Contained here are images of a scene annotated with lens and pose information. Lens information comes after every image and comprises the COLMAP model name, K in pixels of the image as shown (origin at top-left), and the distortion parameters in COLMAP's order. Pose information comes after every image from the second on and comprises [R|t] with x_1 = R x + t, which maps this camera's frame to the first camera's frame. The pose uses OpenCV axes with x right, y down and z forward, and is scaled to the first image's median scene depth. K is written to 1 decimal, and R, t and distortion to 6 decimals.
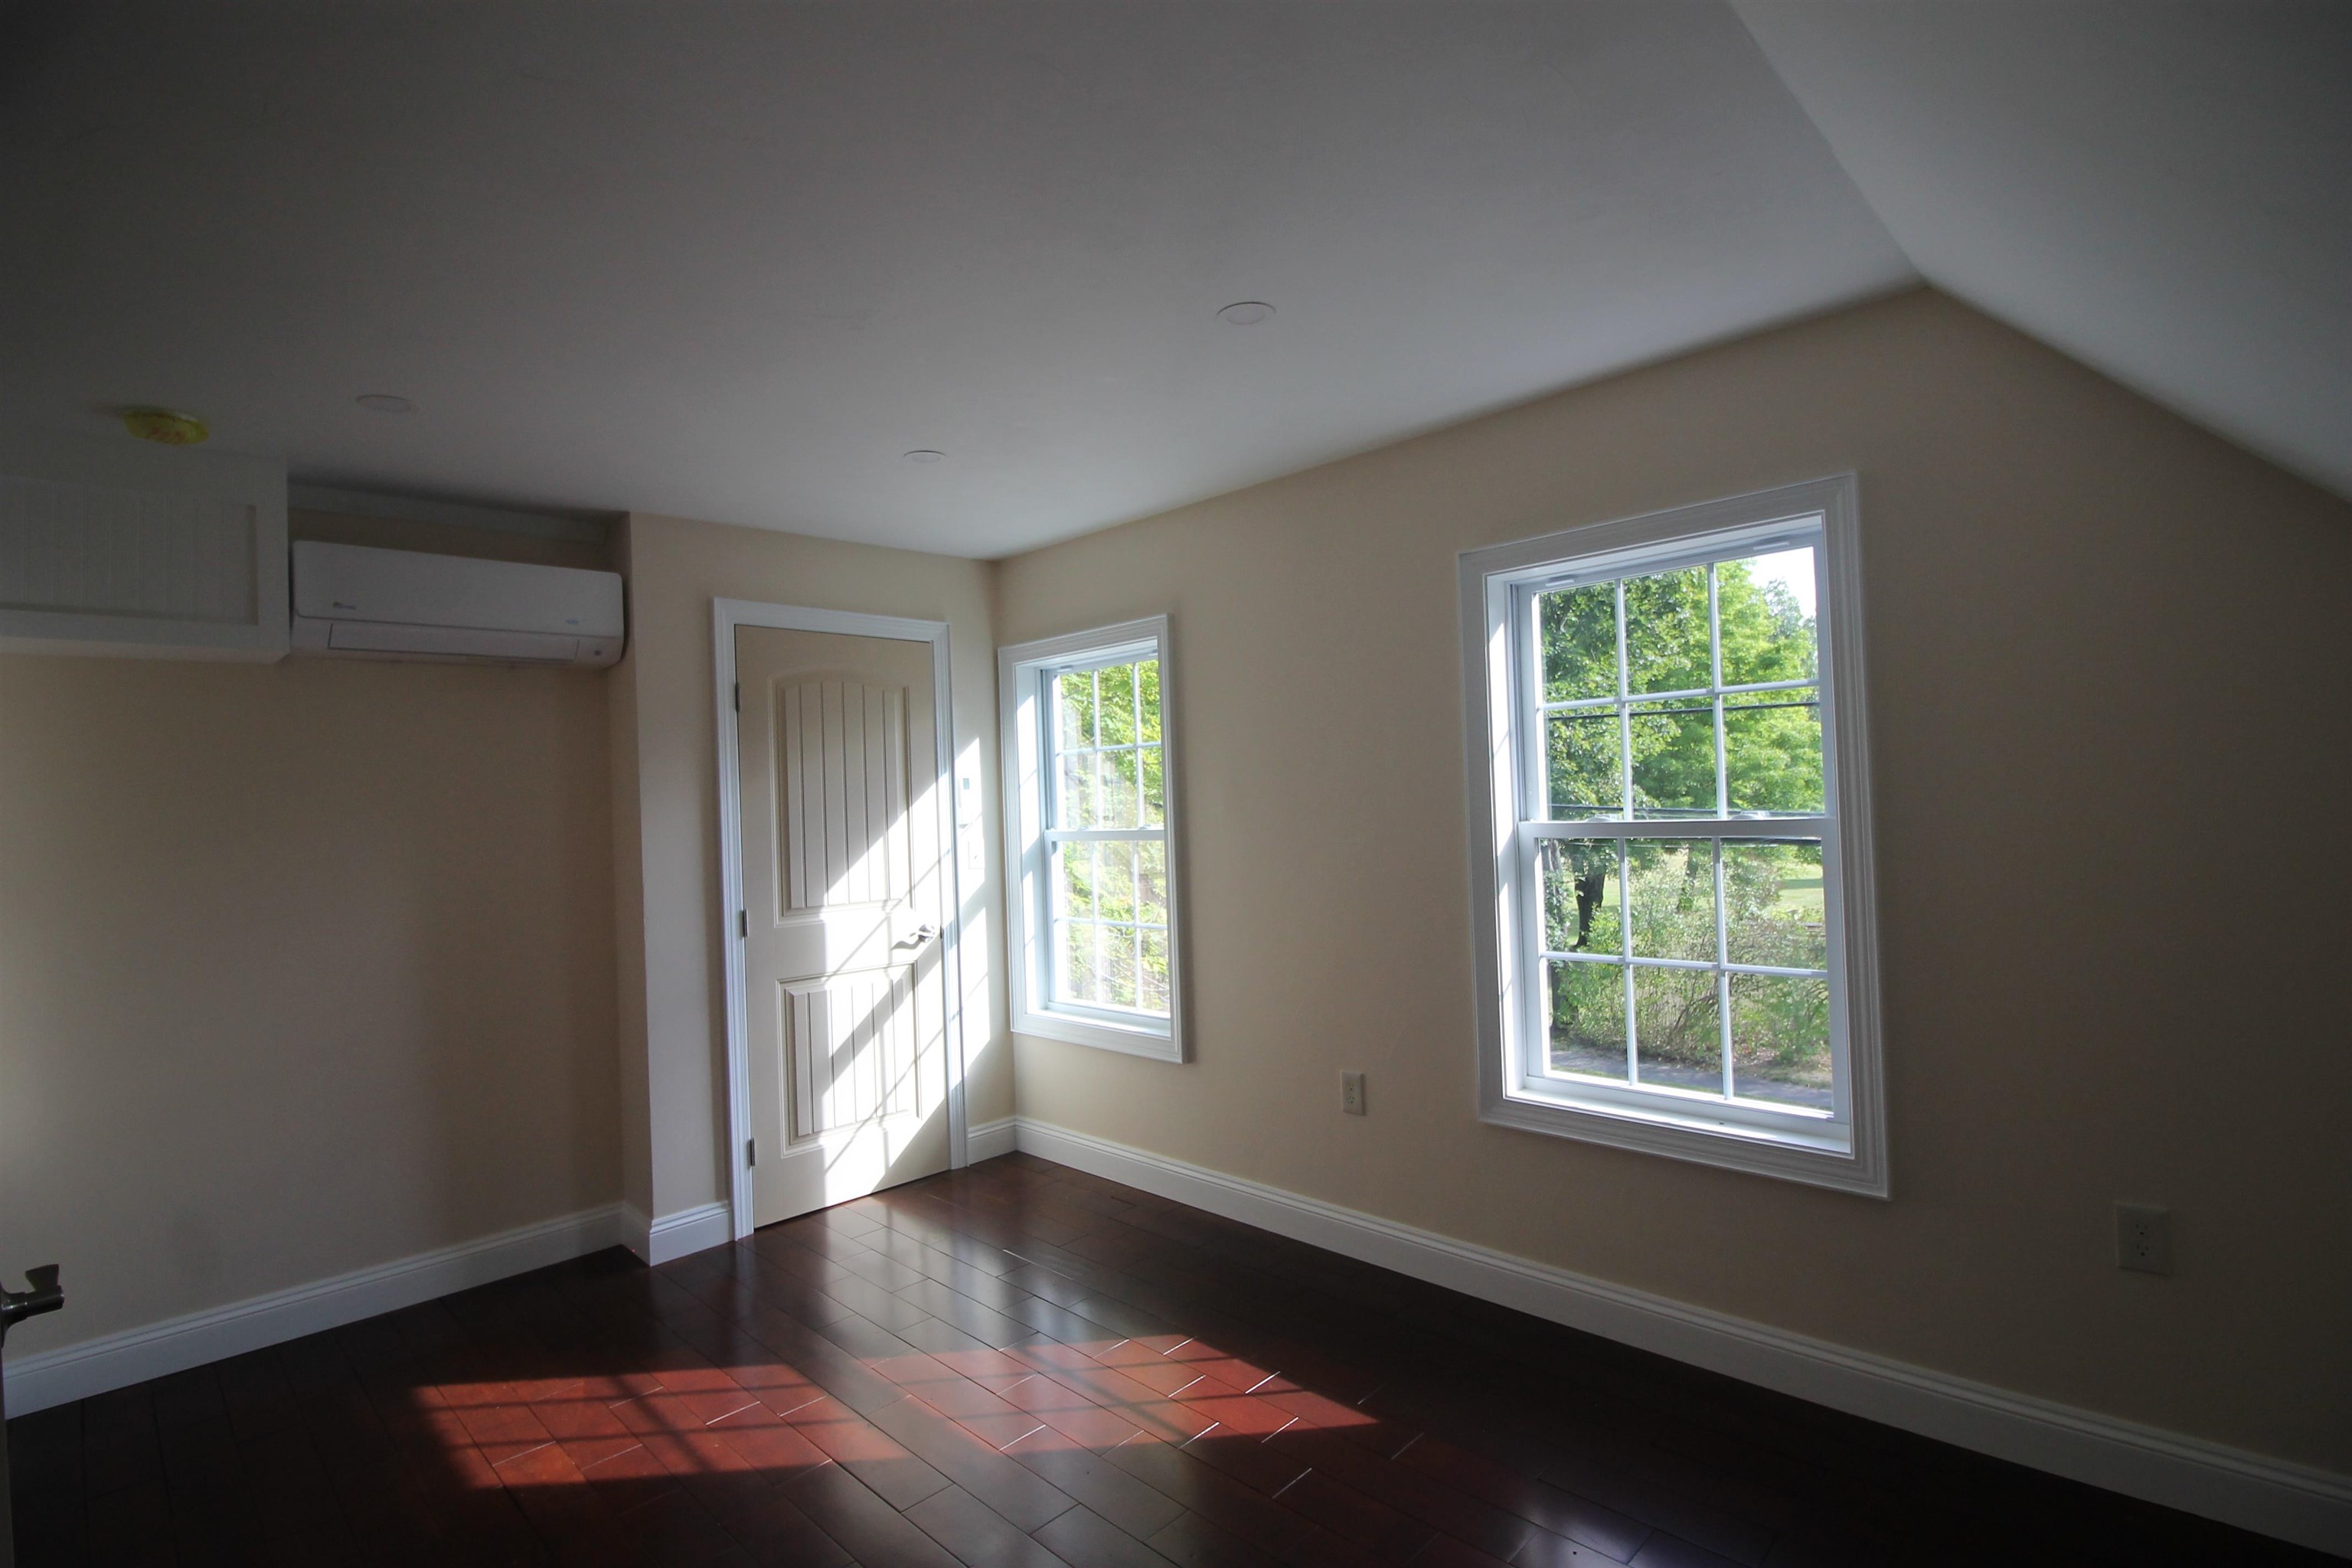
lens RADIAL K [[1105.9, 0, 1179.7], [0, 1105.9, 782.7], [0, 0, 1]] dist [-0.018357, -0.002663]
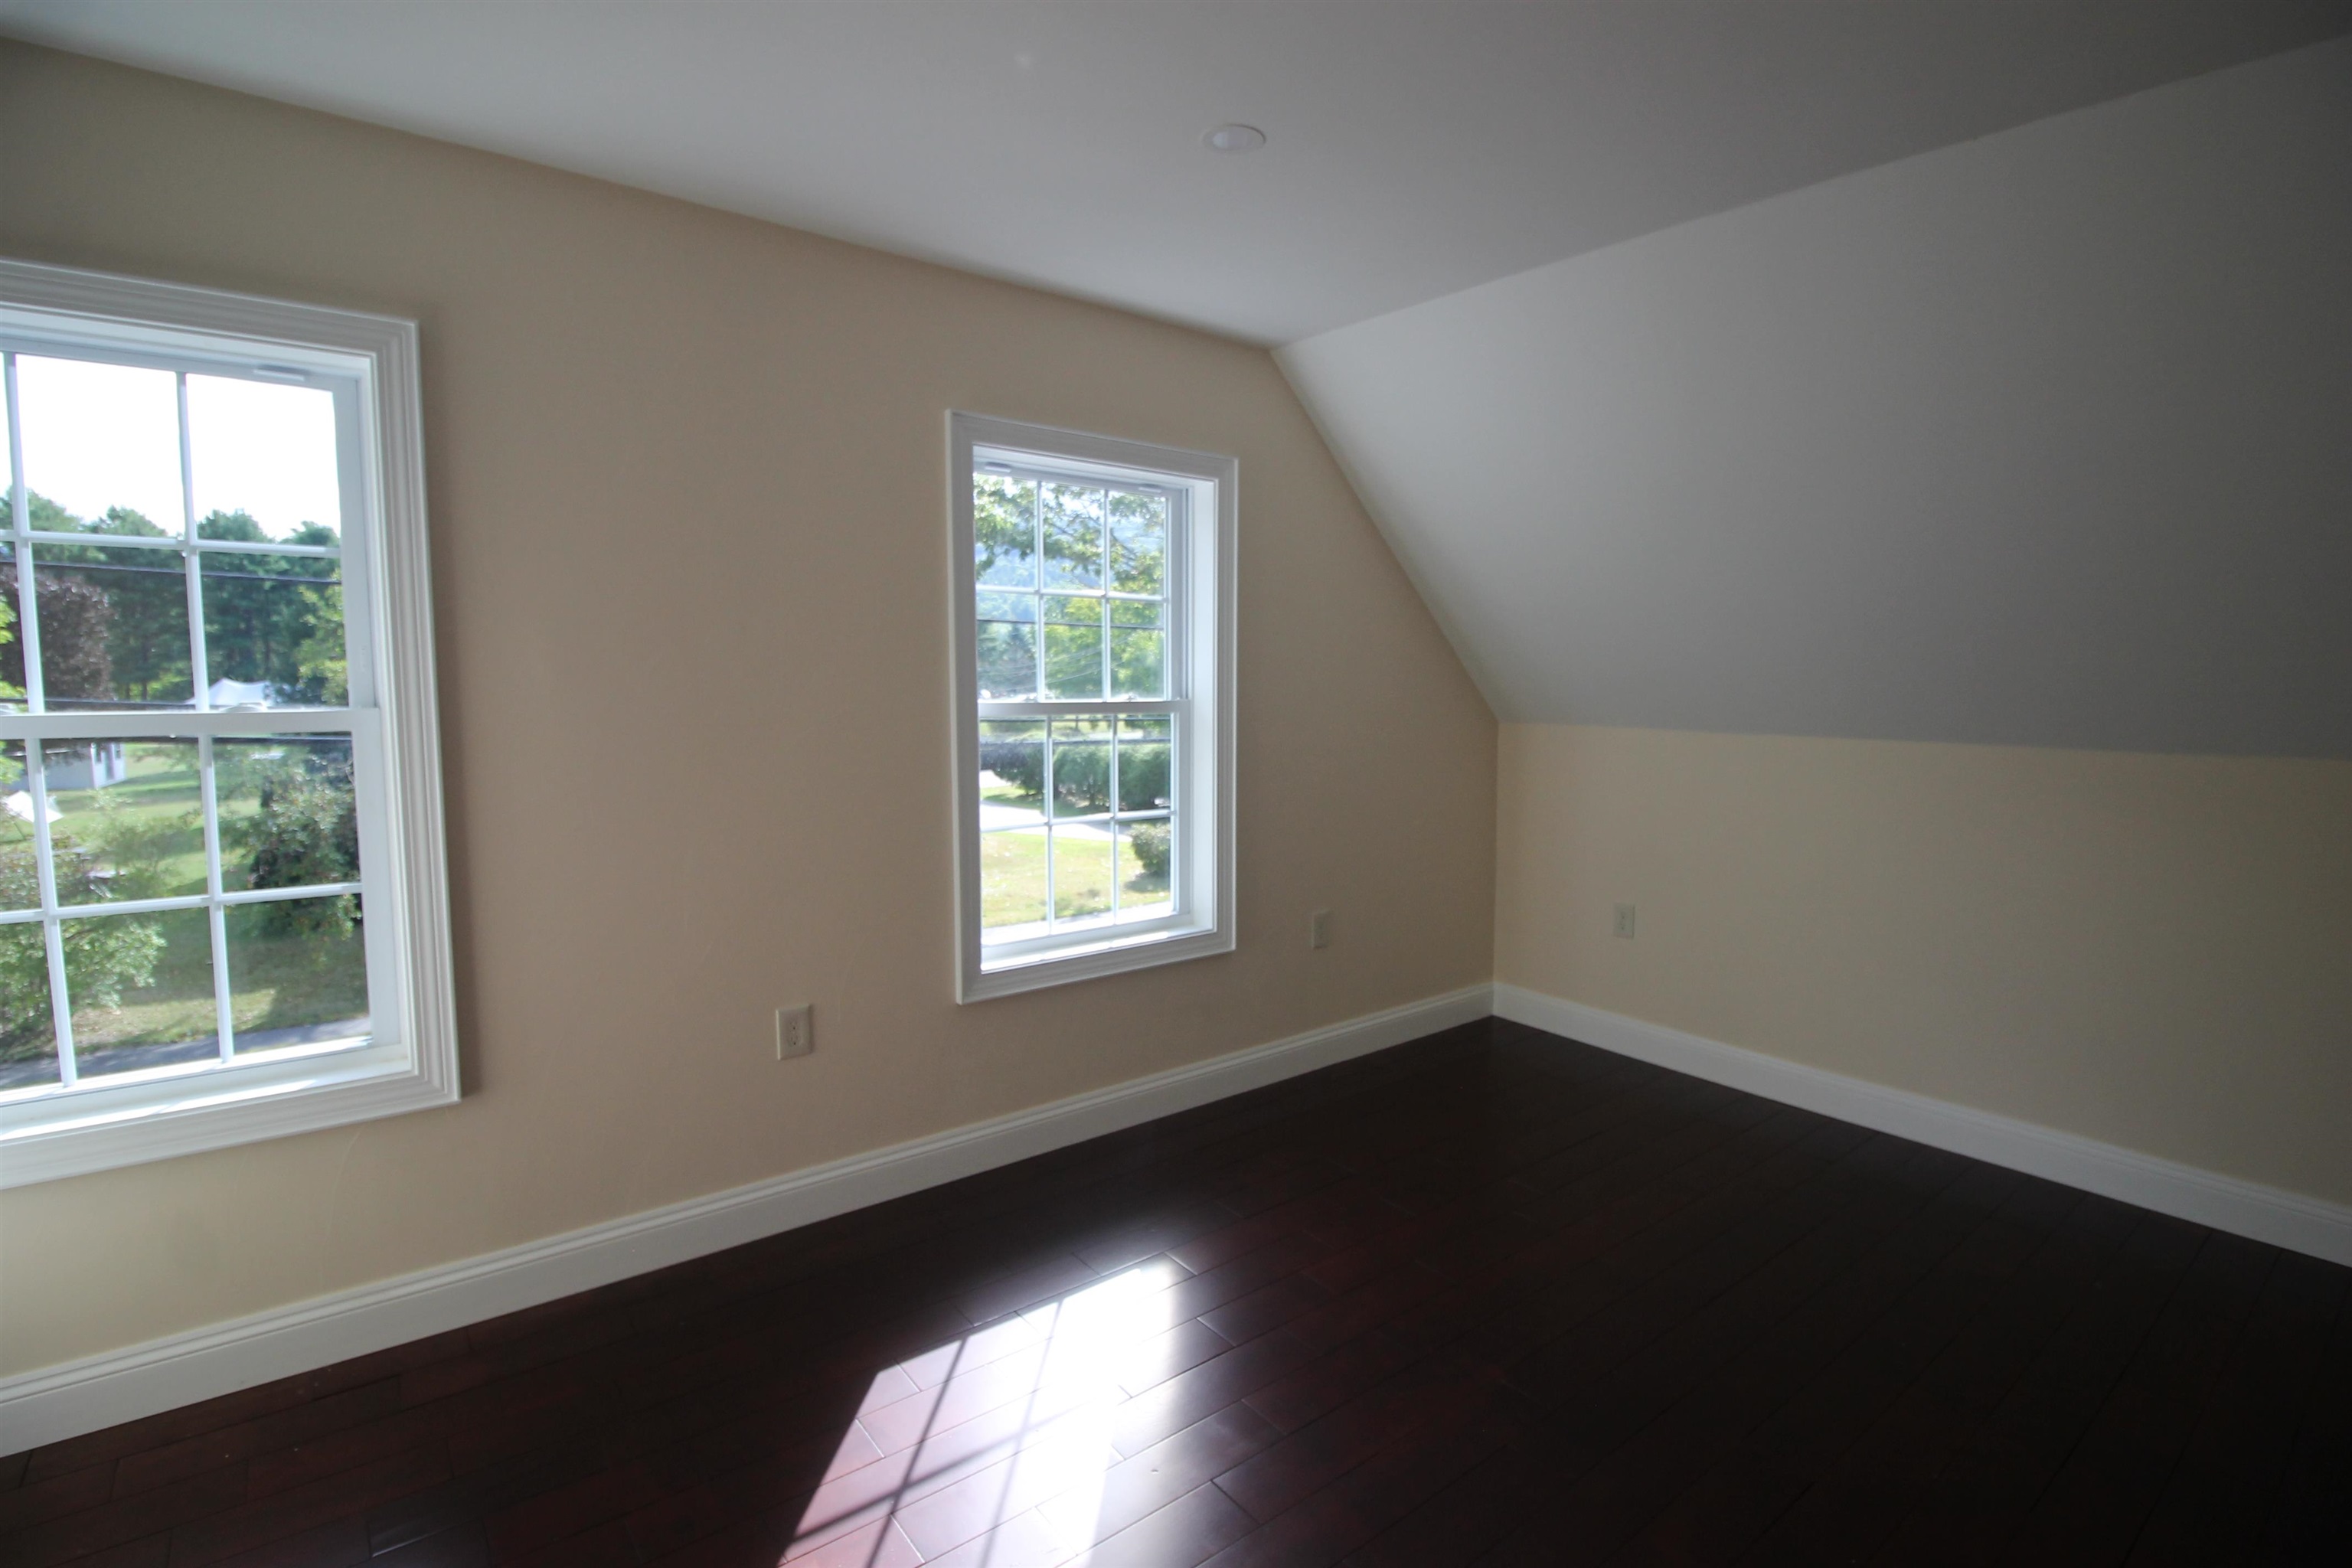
lens RADIAL K [[1105.9, 0, 1179.6], [0, 1105.9, 790.3], [0, 0, 1]] dist [-0.018357, -0.002663]
pose [[0.124169, -0.062892, 0.990266, -0.609380], [-0.026870, 0.997410, 0.066715, 0.041050], [-0.991897, -0.034892, 0.122158, 0.629706]]
